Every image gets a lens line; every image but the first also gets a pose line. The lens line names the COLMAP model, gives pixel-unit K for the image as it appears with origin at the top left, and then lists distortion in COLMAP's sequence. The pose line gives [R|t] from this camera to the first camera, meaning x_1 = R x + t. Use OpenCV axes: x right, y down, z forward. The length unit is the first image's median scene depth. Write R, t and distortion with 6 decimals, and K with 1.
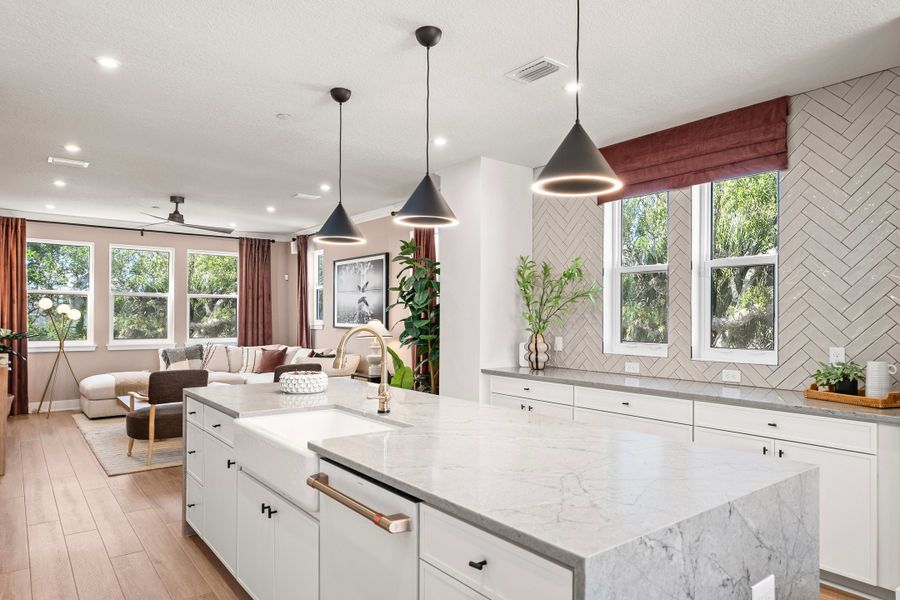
lens RADIAL K [[560.6, 0, 449.3], [0, 560.6, 315.1], [0, 0, 1]] dist [-0.003319, -0.000520]
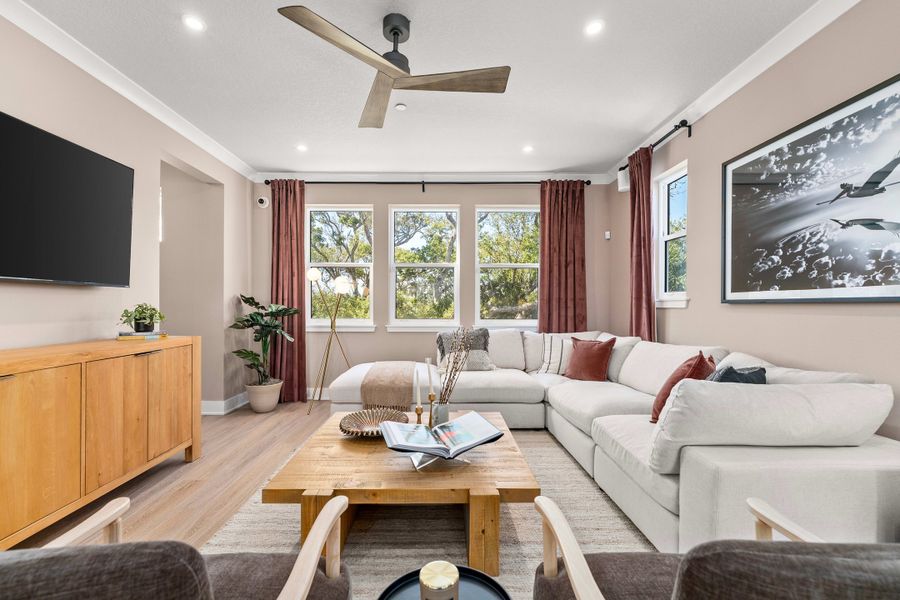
lens RADIAL K [[365.7, 0, 445.4], [0, 365.7, 307.7], [0, 0, 1]] dist [-0.002209, -0.000088]
pose [[0.794528, 0.000341, -0.607228, -0.249272], [0.002175, 0.999992, 0.003408, 0.030034], [0.607224, -0.004028, 0.794521, 0.737328]]
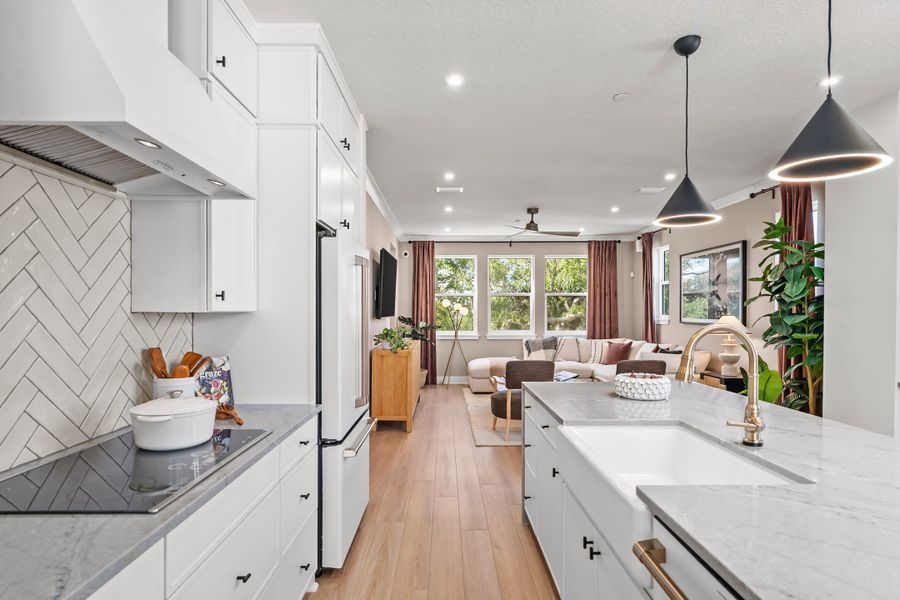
lens RADIAL K [[479.2, 0, 452.1], [0, 479.2, 316.2], [0, 0, 1]] dist [-0.001323, -0.000762]
pose [[0.796188, 0.000646, -0.605049, -0.019796], [0.006144, 0.999939, 0.009153, 0.000395], [0.605018, -0.011005, 0.796136, 0.106384]]
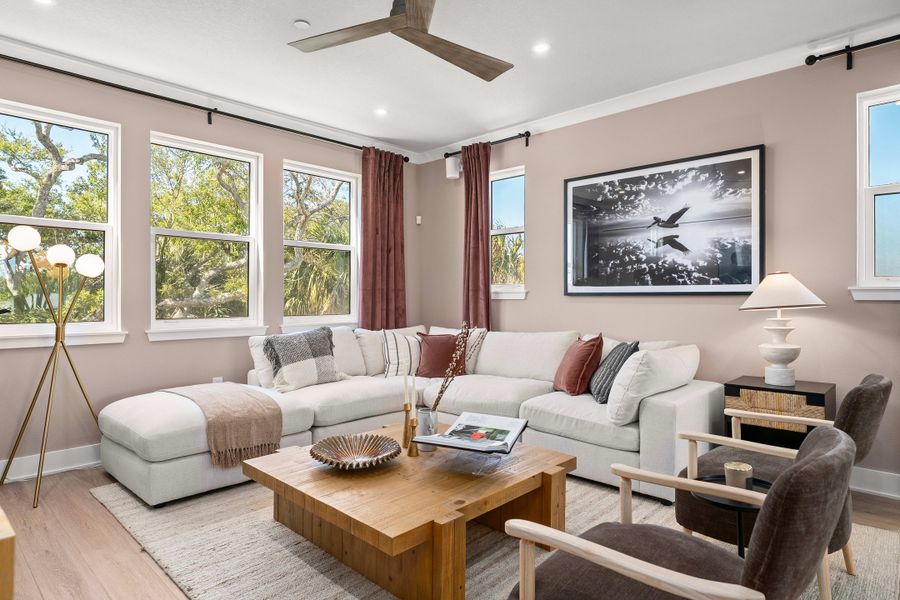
lens RADIAL K [[510.3, 0, 450.6], [0, 510.3, 295.9], [0, 0, 1]] dist [-0.001894, -0.000968]
pose [[0.989117, -0.003943, 0.147081, -0.486773], [0.003979, 0.999992, 0.000049, 0.027453], [-0.147080, 0.000536, 0.989124, 0.601687]]
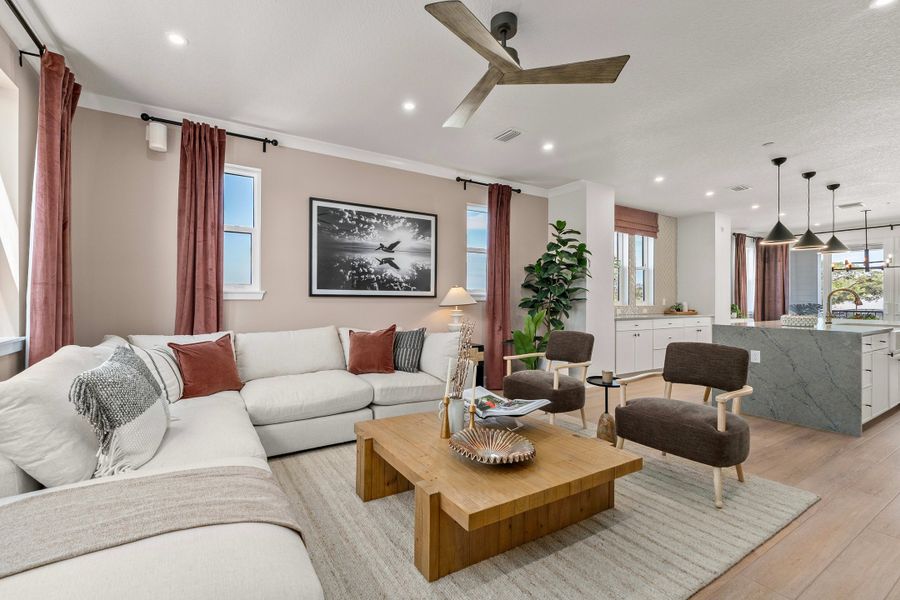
lens RADIAL K [[384.0, 0, 420.8], [0, 384.0, 298.8], [0, 0, 1]] dist [-0.003257, 0.000002]
pose [[0.141082, -0.003928, 0.989990, -0.783683], [-0.007763, 0.999957, 0.005074, 0.026618], [-0.989967, -0.008401, 0.141046, 0.973572]]
